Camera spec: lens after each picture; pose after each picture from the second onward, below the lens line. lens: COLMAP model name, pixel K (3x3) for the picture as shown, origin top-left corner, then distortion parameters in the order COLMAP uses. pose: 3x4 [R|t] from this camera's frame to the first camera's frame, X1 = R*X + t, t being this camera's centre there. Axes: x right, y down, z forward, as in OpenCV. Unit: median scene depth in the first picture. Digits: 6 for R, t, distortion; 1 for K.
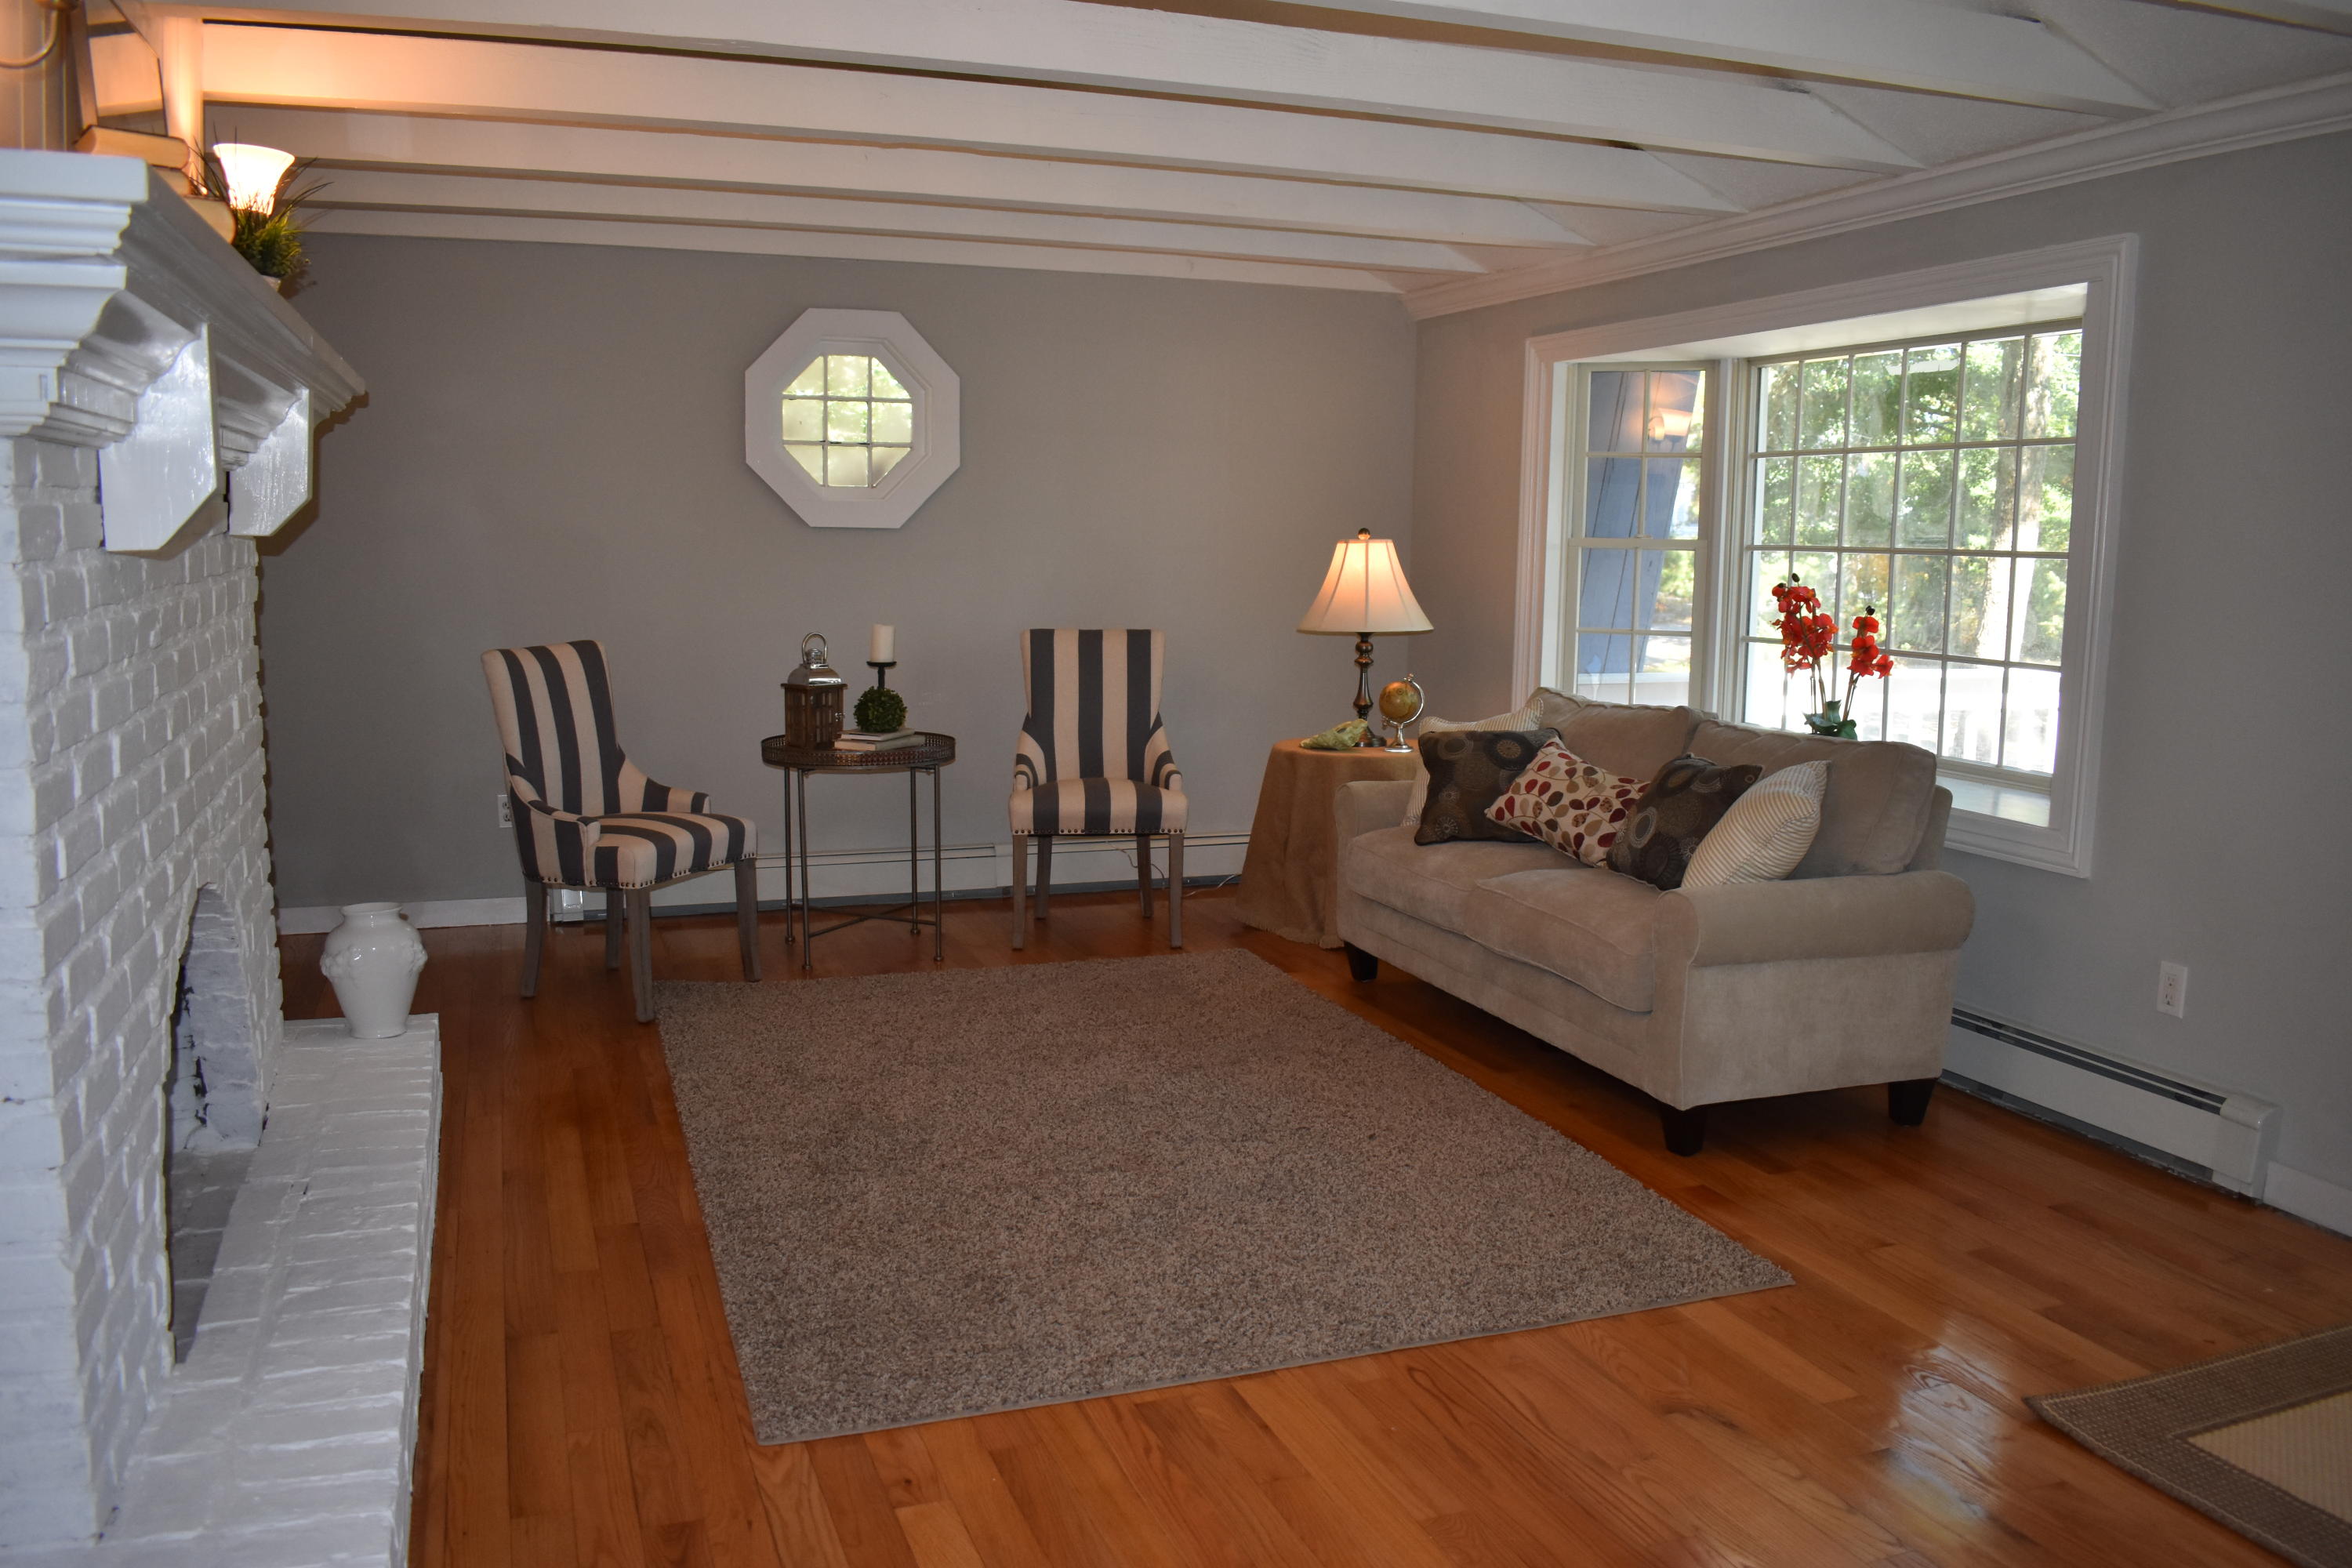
lens RADIAL K [[1860.9, 0, 1194.0], [0, 1860.9, 778.3], [0, 0, 1]] dist [-0.086590, 0.005207]
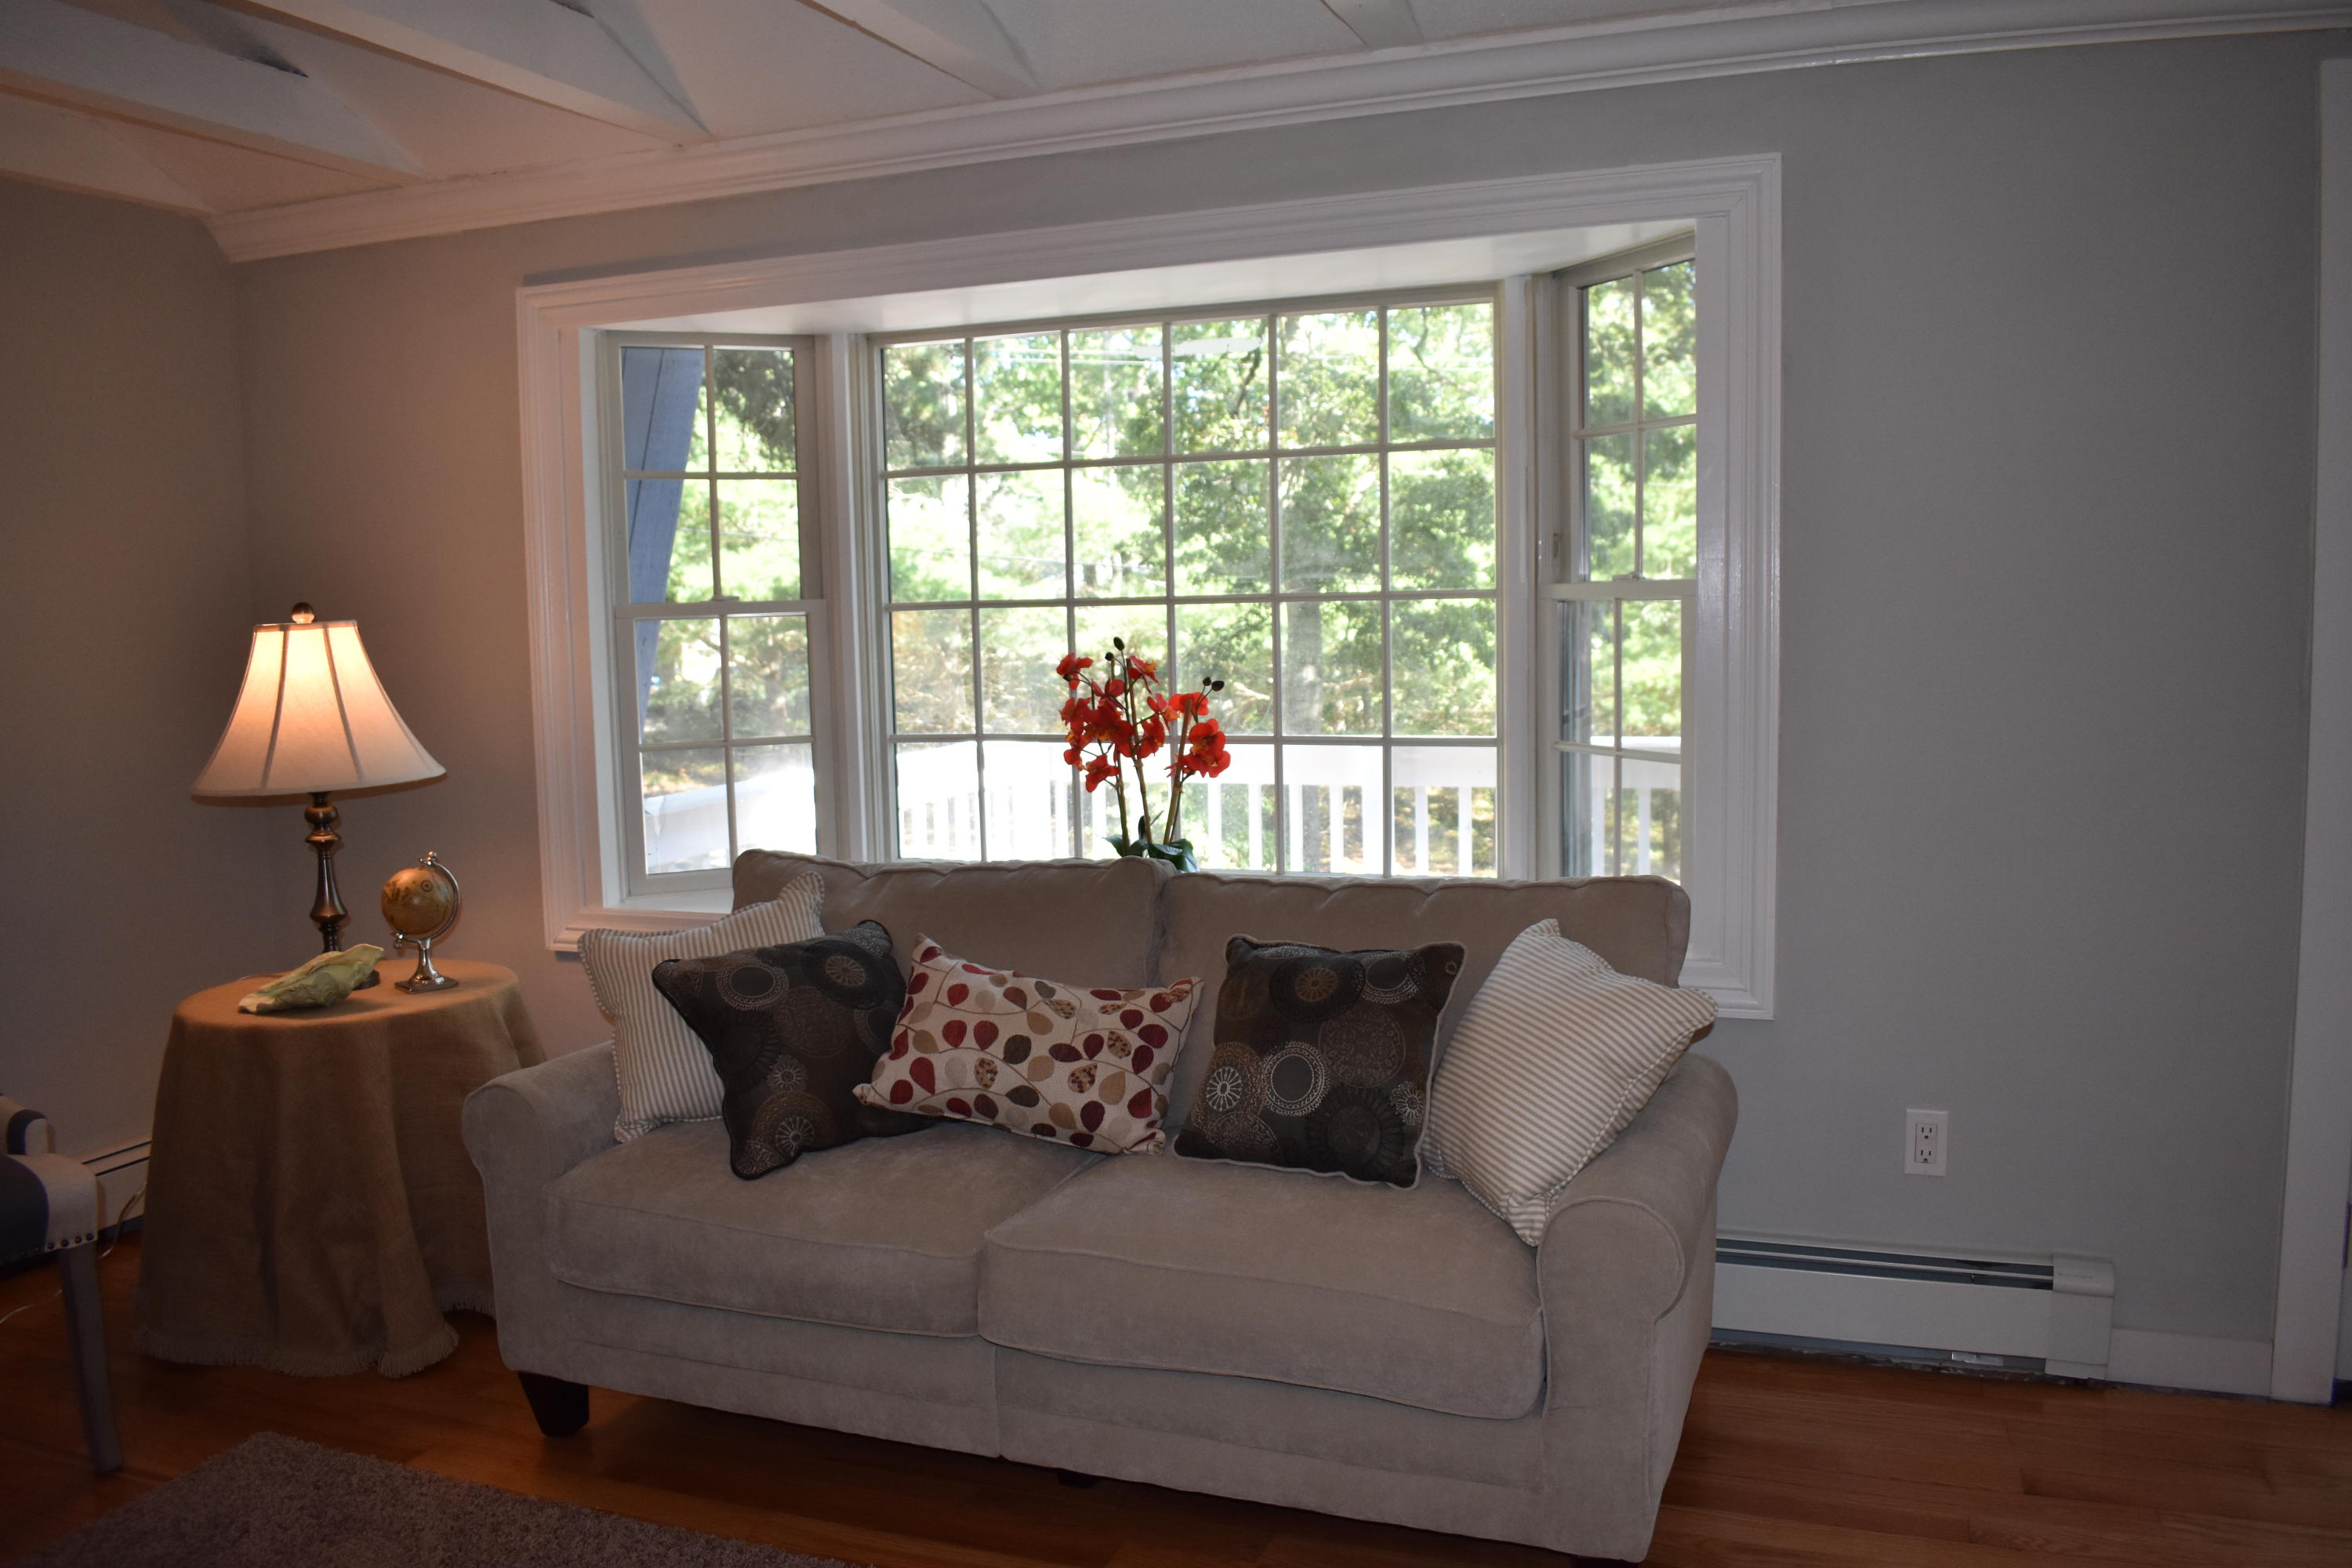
lens RADIAL K [[1860.9, 0, 1154.6], [0, 1860.9, 790.5], [0, 0, 1]] dist [-0.086590, 0.005207]
pose [[0.664781, -0.109096, 0.739030, -0.191599], [0.131062, 0.990968, 0.028393, -0.078612], [-0.735452, 0.077983, 0.673074, 0.572503]]
